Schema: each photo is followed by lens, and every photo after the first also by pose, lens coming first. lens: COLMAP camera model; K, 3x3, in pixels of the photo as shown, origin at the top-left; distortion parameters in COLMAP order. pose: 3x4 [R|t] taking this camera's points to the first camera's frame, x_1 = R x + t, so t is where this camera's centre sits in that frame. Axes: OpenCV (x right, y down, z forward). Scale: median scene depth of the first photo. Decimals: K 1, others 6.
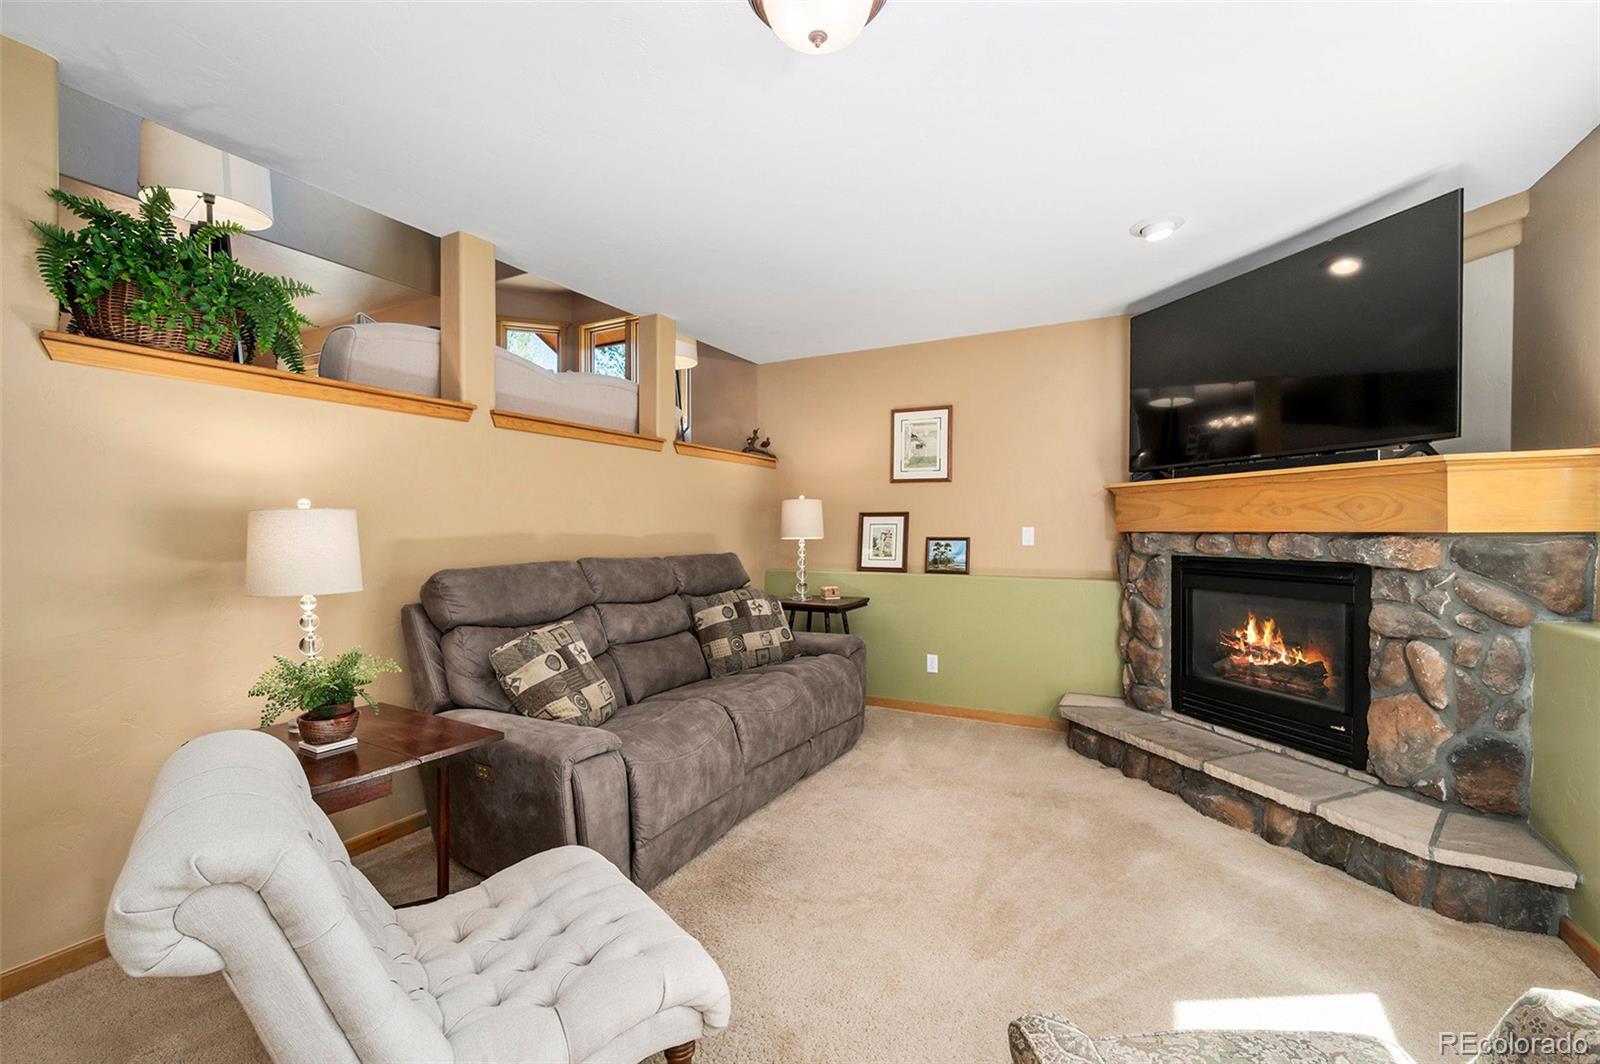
lens RADIAL K [[670.7, 0, 797.5], [0, 670.7, 538.2], [0, 0, 1]] dist [-0.010602, 0.000048]
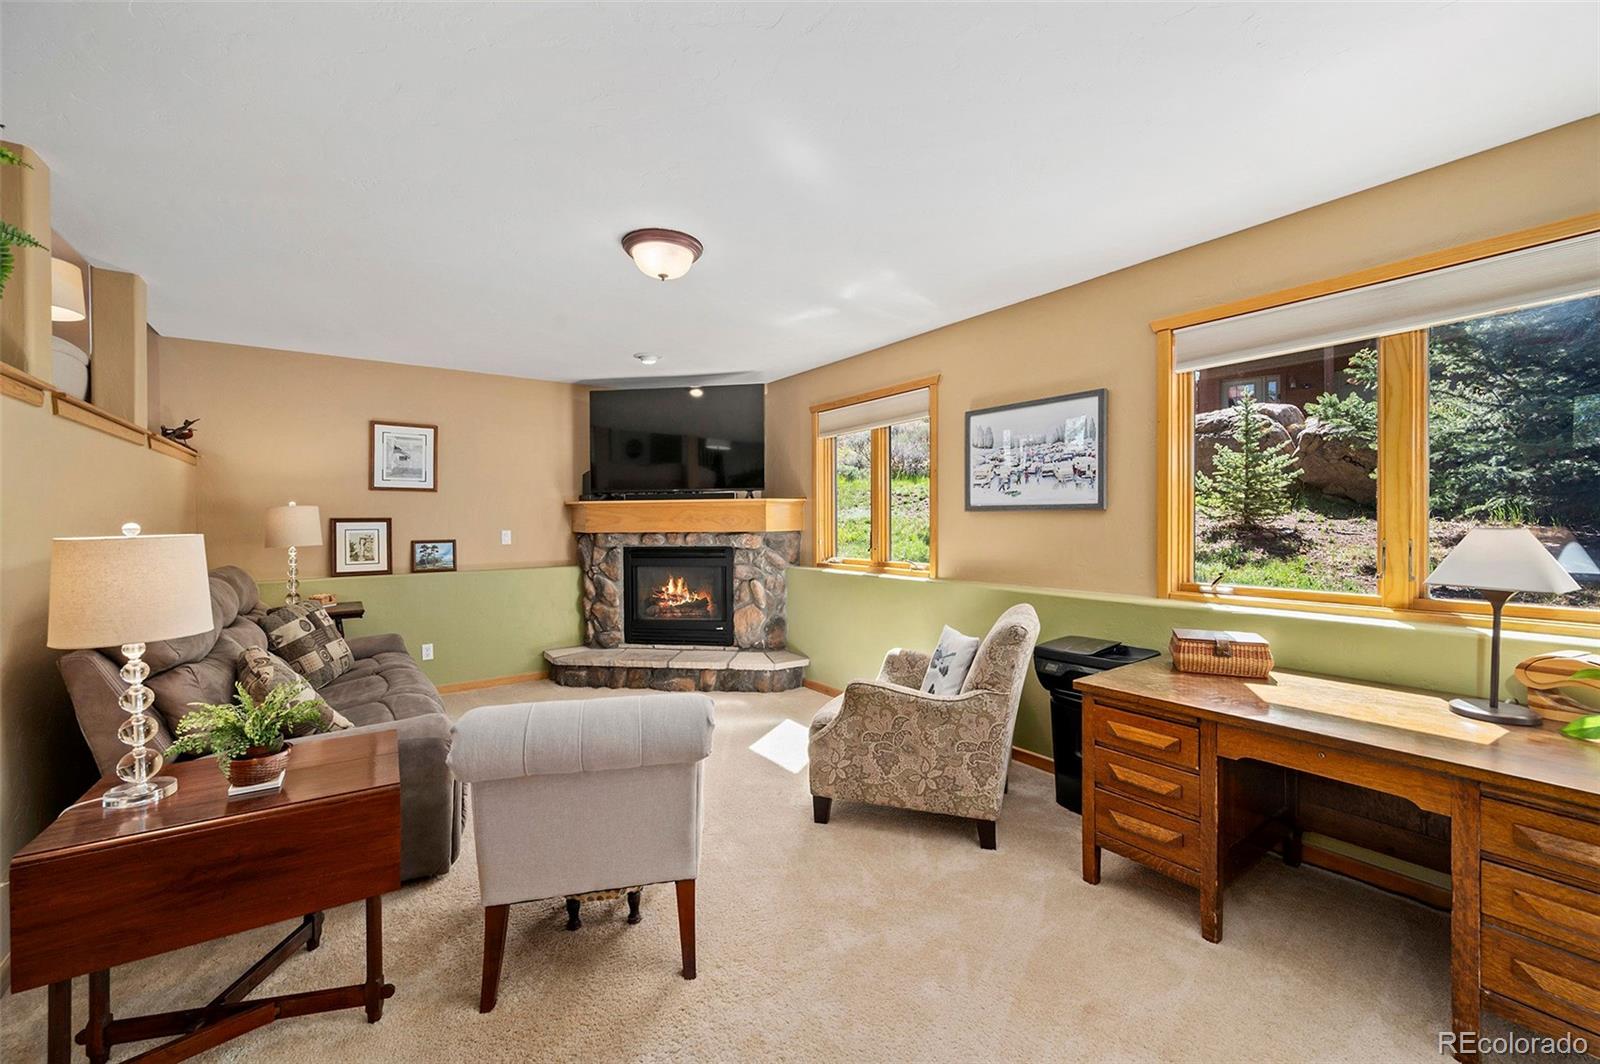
lens RADIAL K [[632.3, 0, 803.0], [0, 632.3, 523.3], [0, 0, 1]] dist [-0.001700, -0.000207]
pose [[0.426064, -0.009451, 0.904644, -0.701502], [0.019542, 0.999808, 0.001241, -0.027949], [-0.904482, 0.017149, 0.426167, -0.048497]]
